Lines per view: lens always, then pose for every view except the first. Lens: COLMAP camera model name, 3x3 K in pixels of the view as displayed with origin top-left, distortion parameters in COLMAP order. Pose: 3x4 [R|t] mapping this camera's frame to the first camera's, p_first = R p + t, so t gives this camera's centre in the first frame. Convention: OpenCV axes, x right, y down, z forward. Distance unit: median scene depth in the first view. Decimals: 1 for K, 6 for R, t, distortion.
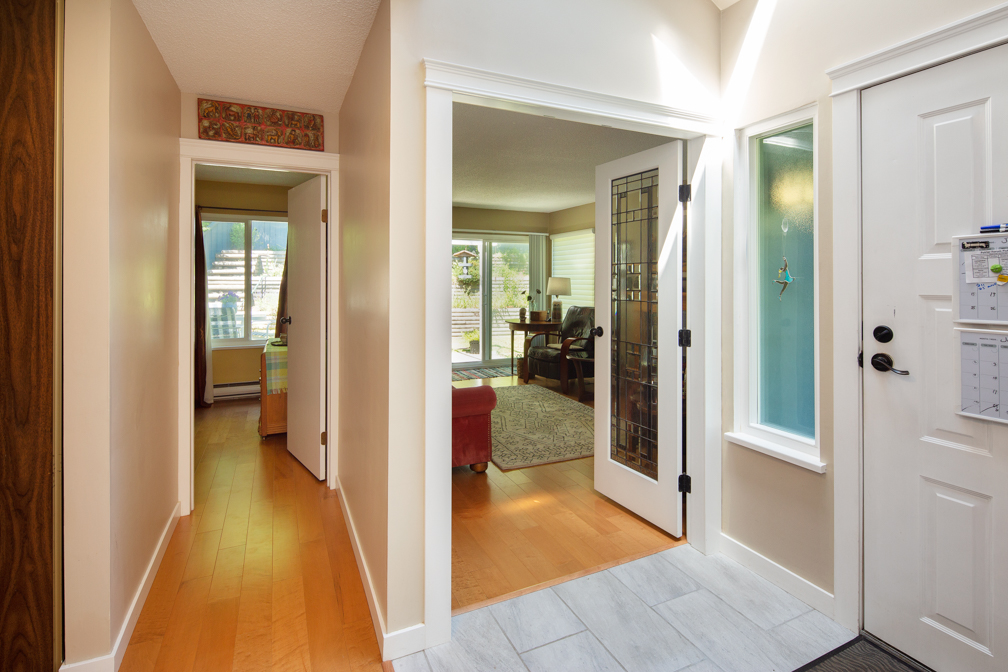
lens RADIAL K [[486.4, 0, 502.3], [0, 486.4, 283.6], [0, 0, 1]] dist [0.004930, -0.004313]
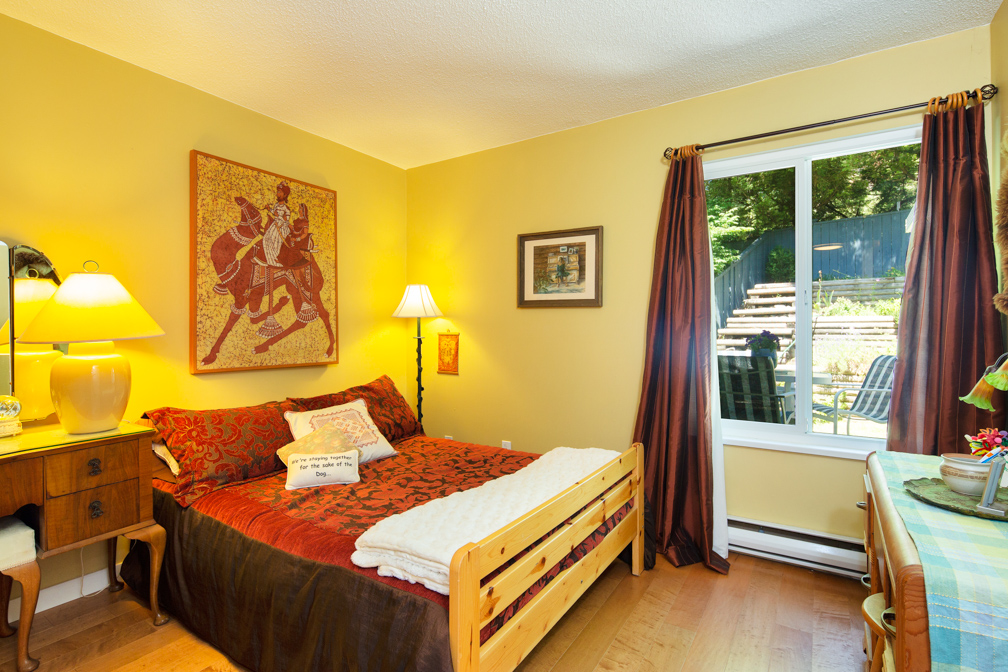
lens RADIAL K [[486.4, 0, 502.7], [0, 486.4, 332.0], [0, 0, 1]] dist [0.004930, -0.004313]
pose [[0.535269, -0.001928, -0.844680, -0.312309], [-0.004770, 0.999975, -0.005305, 0.031665], [0.844668, 0.006869, 0.535246, 0.563663]]
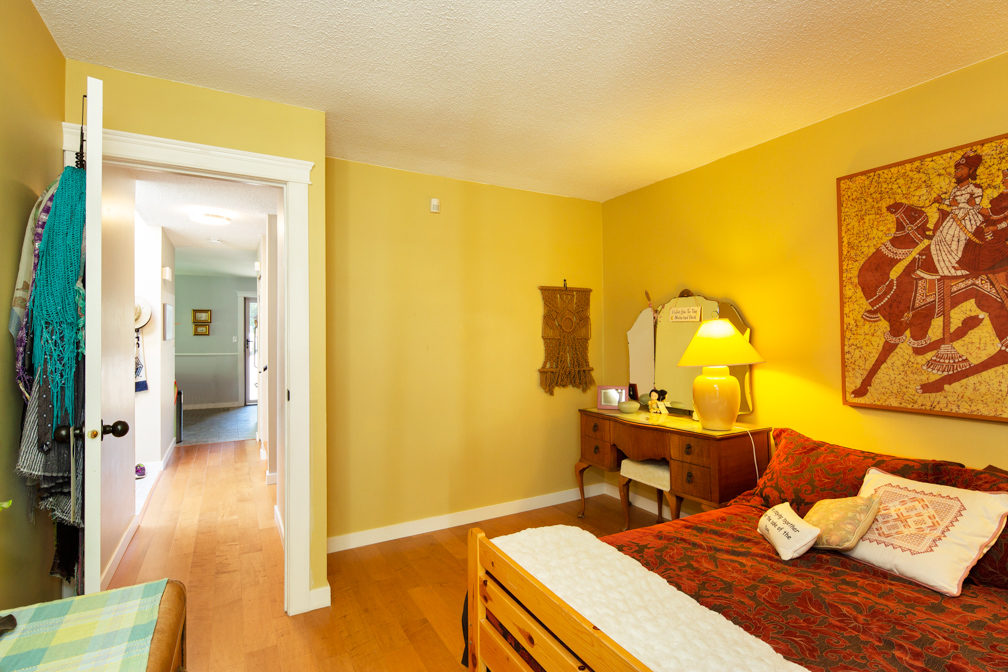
lens RADIAL K [[486.4, 0, 493.3], [0, 486.4, 333.5], [0, 0, 1]] dist [0.004930, -0.004313]
pose [[-0.997630, 0.006653, -0.068486, -0.647811], [0.006593, 0.999978, 0.001102, -0.021734], [0.068492, 0.000648, -0.997651, 1.317510]]
